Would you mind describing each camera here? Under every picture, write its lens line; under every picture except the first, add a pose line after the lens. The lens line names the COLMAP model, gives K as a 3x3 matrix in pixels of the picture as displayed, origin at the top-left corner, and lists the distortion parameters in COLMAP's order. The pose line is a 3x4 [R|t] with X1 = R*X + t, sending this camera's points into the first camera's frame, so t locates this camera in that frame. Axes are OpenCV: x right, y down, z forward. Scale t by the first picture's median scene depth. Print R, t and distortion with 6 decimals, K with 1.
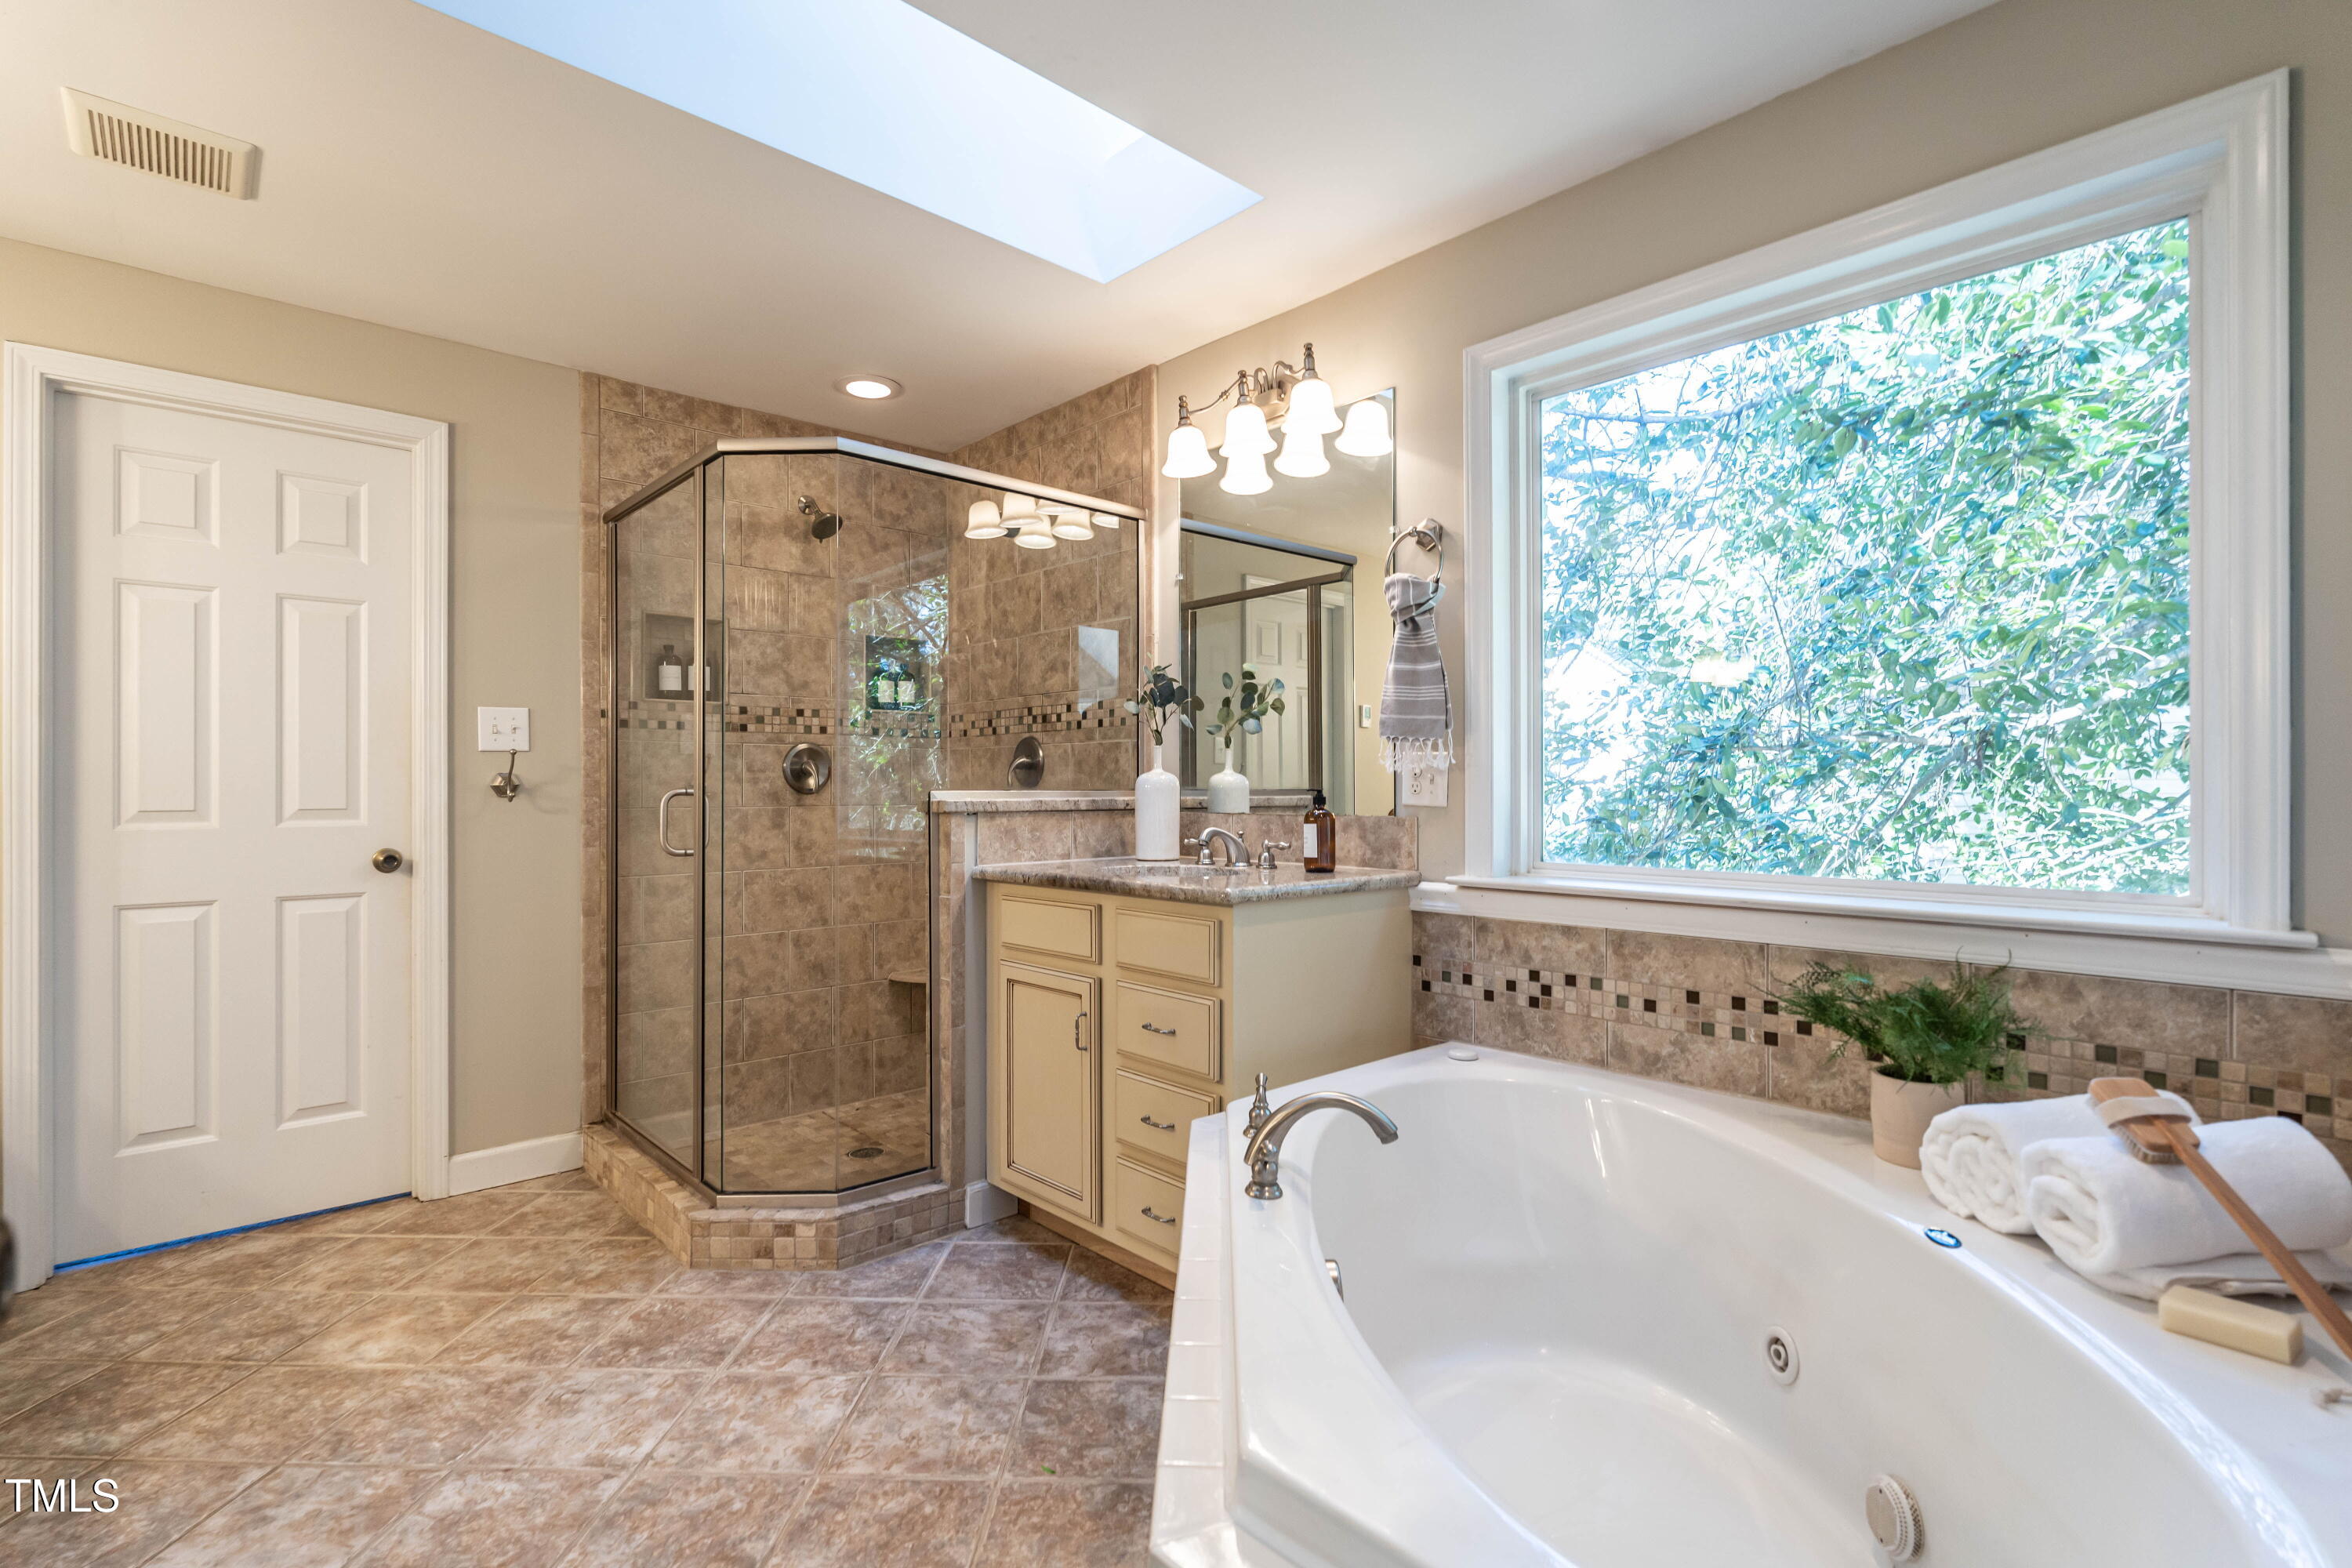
lens RADIAL K [[1106.0, 0, 1180.1], [0, 1106.0, 784.5], [0, 0, 1]] dist [0.006875, 0.001285]
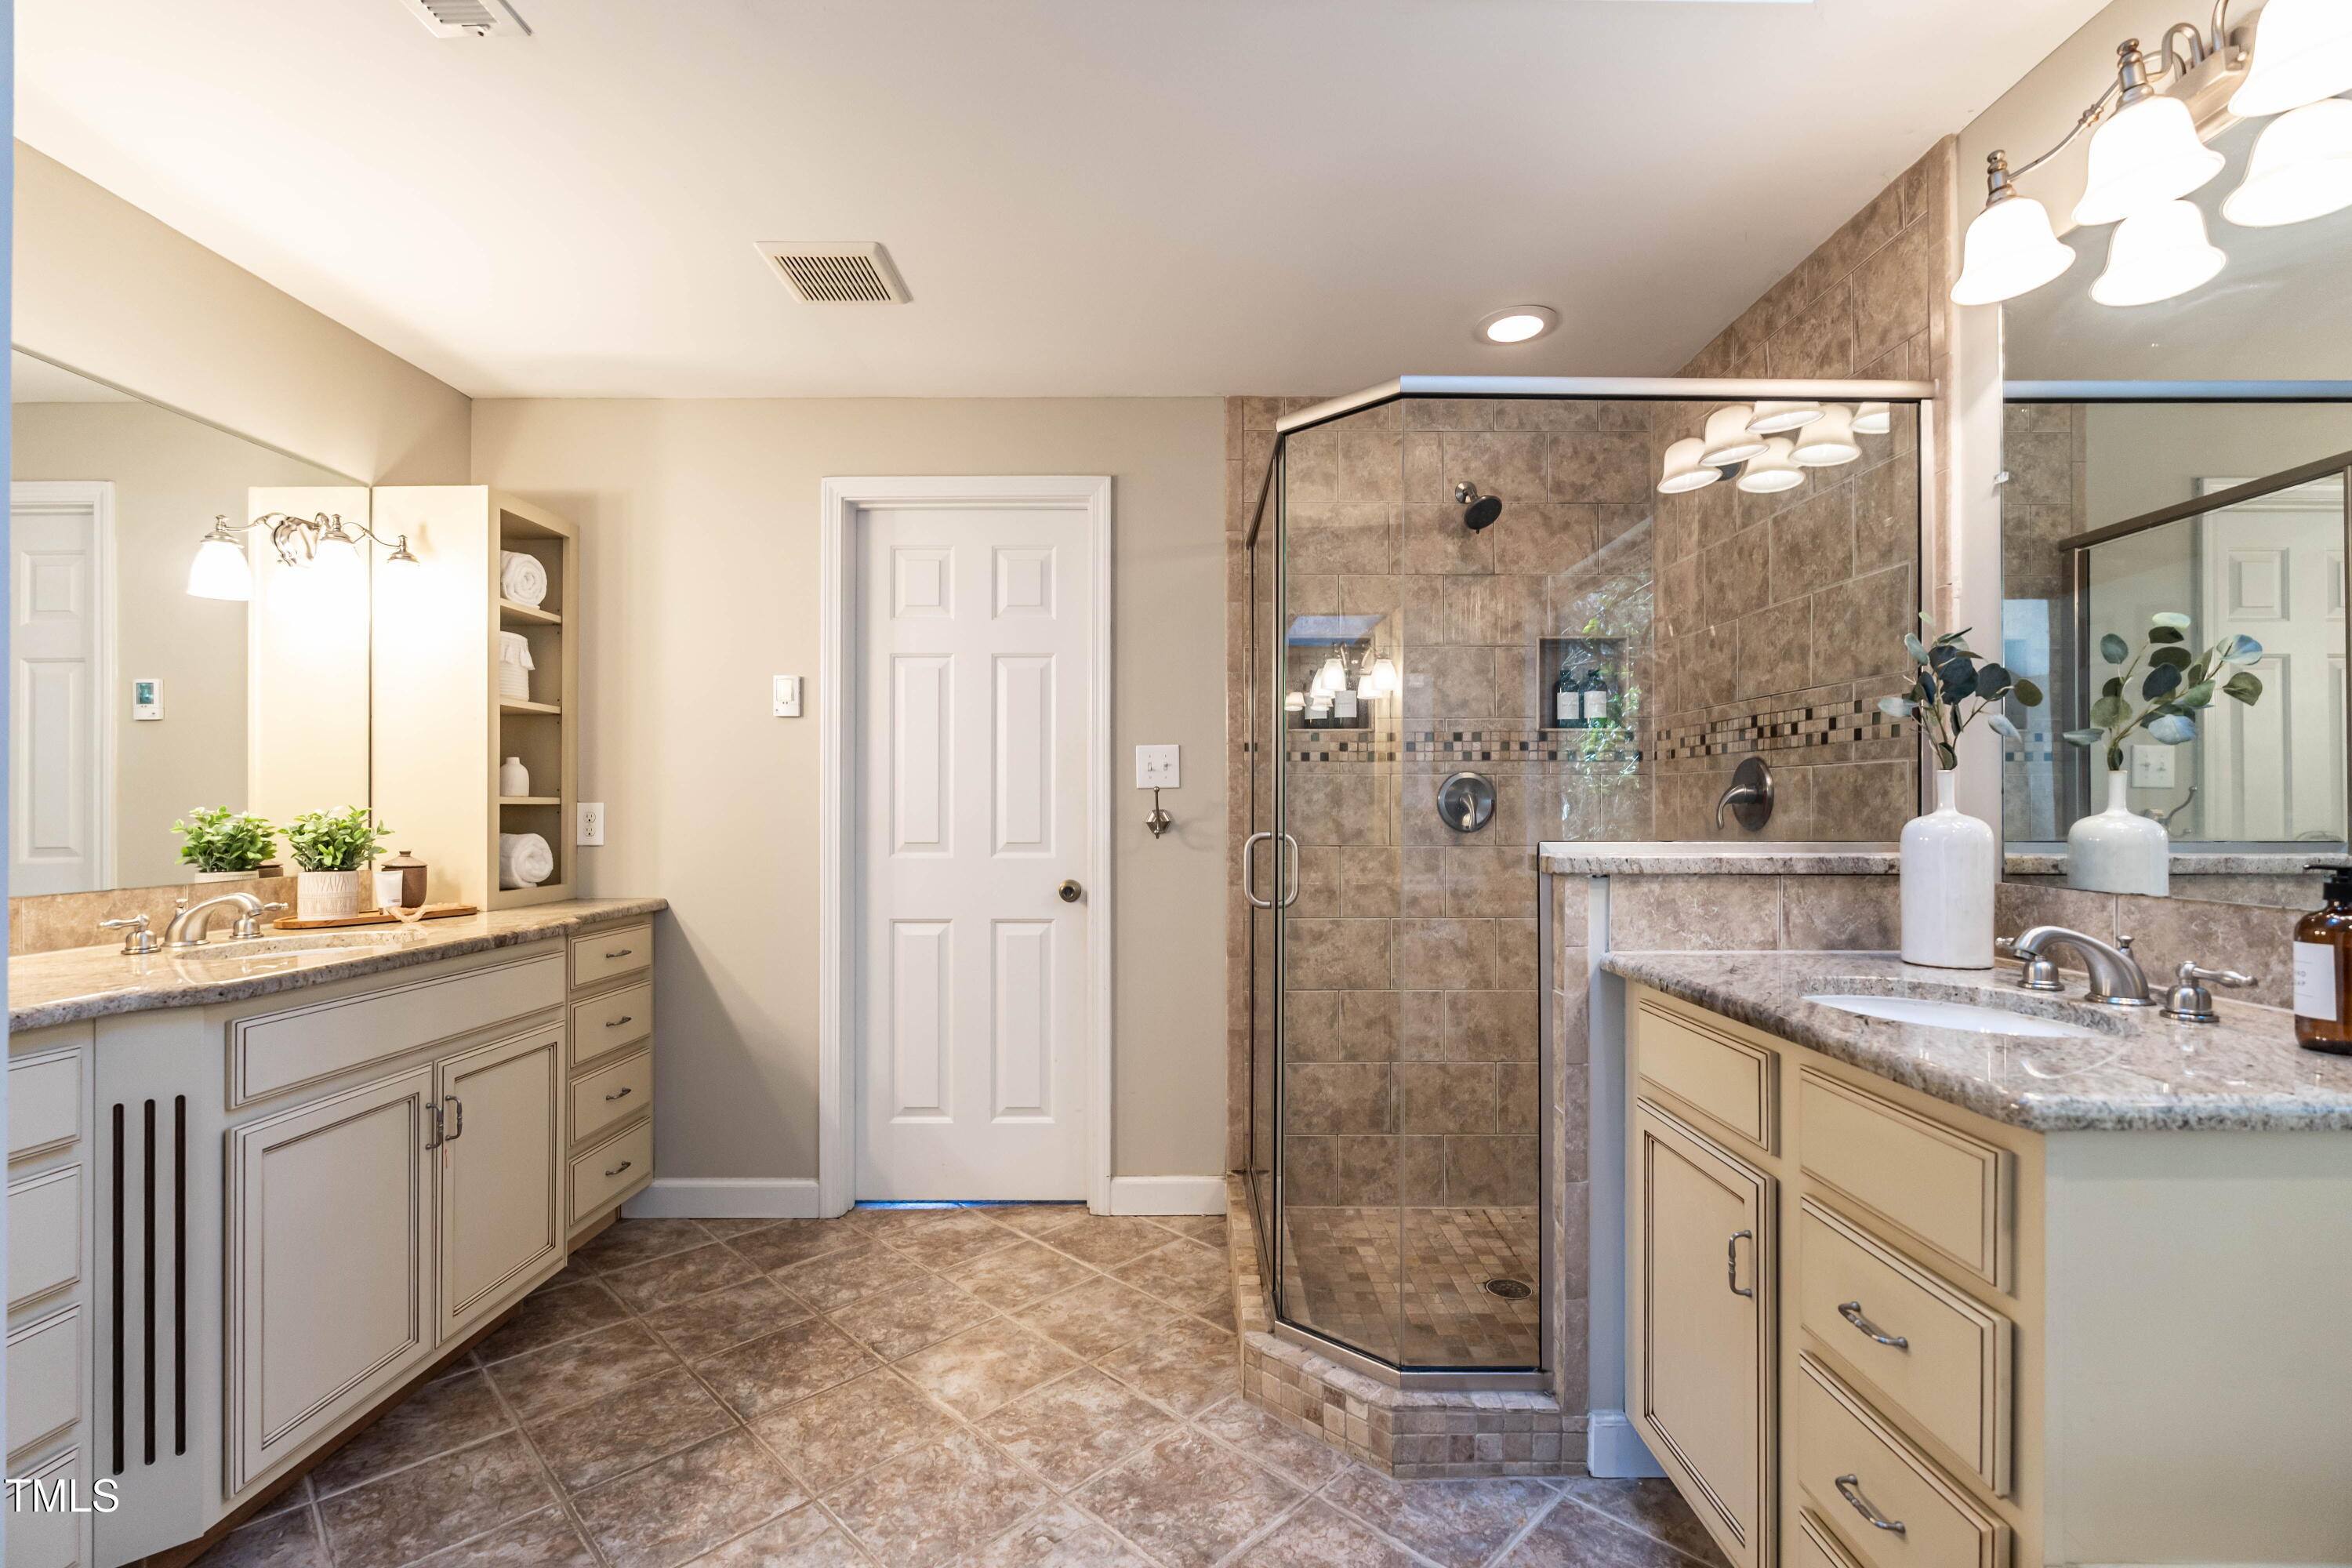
lens RADIAL K [[1055.2, 0, 1167.9], [0, 1055.2, 801.7], [0, 0, 1]] dist [-0.000373, 0.000018]
pose [[0.736696, -0.000643, -0.676223, 0.054157], [0.000843, 1.000000, -0.000033, -0.018739], [0.676223, -0.000545, 0.736697, 0.310270]]
